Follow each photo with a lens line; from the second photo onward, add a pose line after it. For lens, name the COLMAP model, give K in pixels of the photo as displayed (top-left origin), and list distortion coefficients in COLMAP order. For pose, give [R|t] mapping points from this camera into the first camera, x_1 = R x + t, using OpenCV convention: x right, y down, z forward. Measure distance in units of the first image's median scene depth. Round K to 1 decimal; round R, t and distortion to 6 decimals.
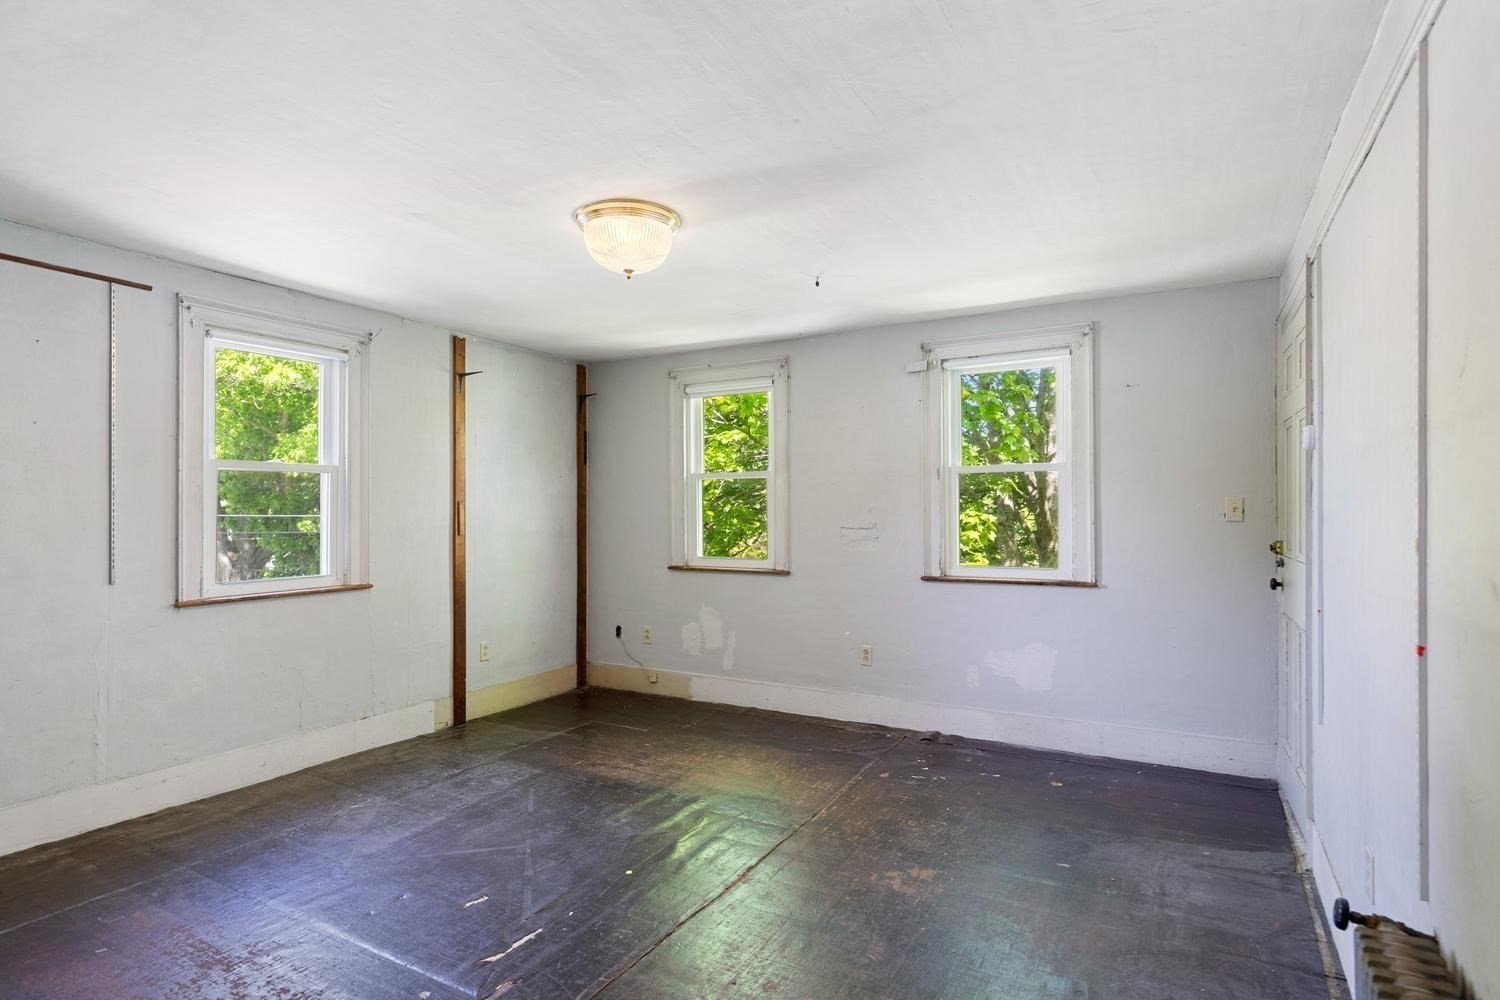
lens RADIAL K [[794.1, 0, 750.5], [0, 794.1, 500.2], [0, 0, 1]] dist [0.001327, 0.000015]
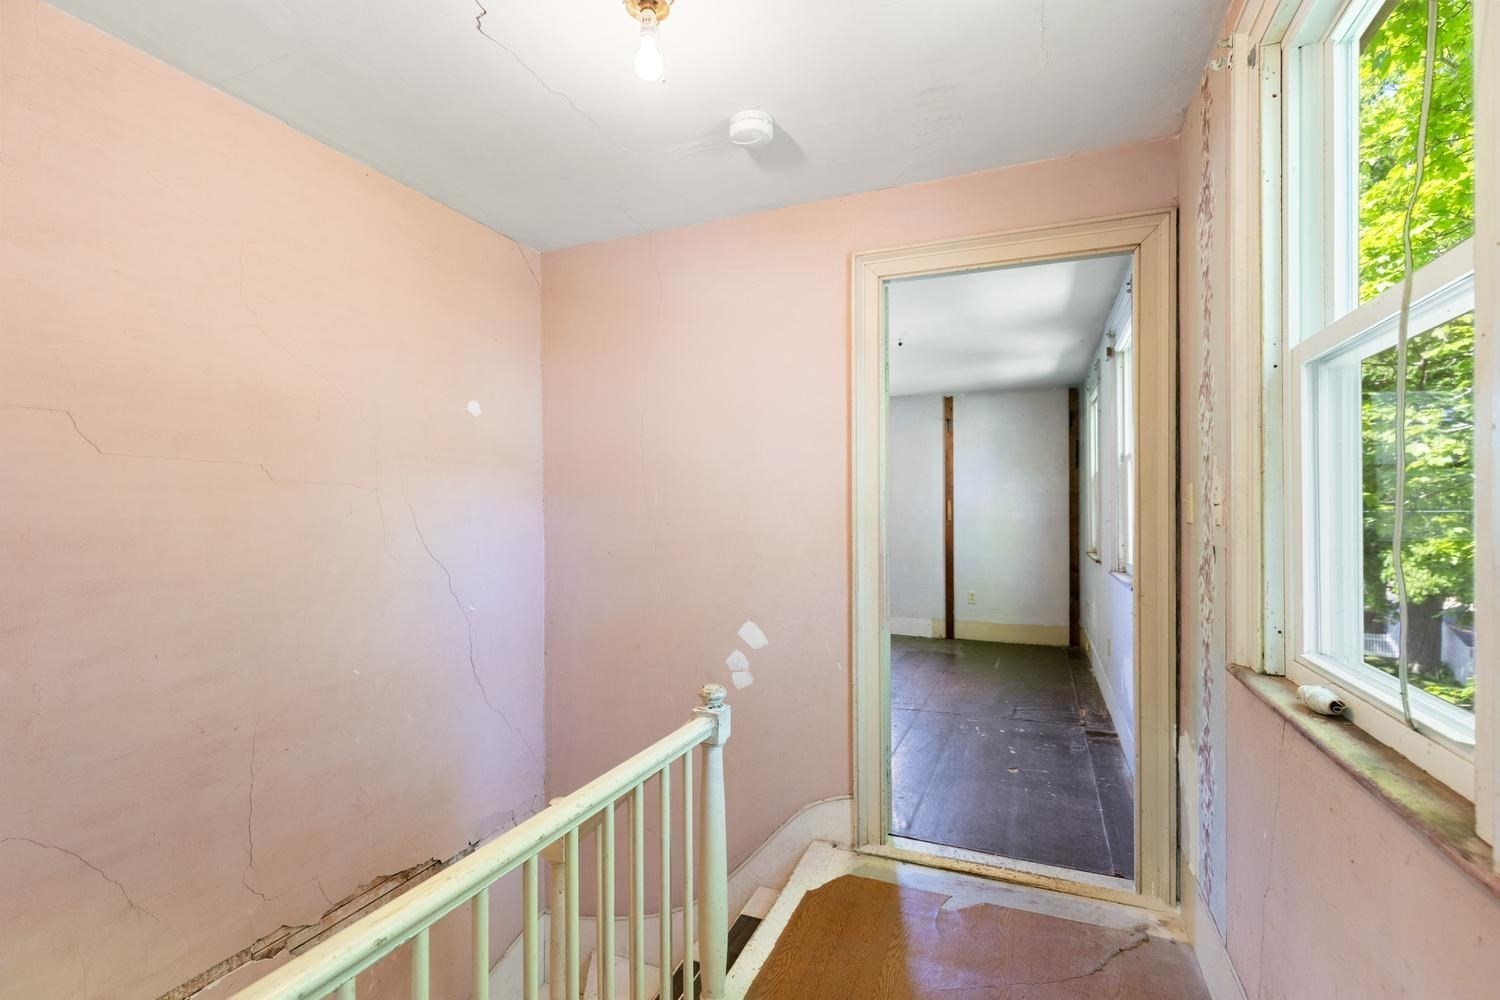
lens RADIAL K [[688.7, 0, 750.0], [0, 688.7, 505.1], [0, 0, 1]] dist [0.003524, 0.000220]
pose [[0.109537, -0.000882, -0.993982, 0.967373], [0.010179, 0.999948, 0.000234, 0.009504], [0.993931, -0.010144, 0.109540, 0.449339]]
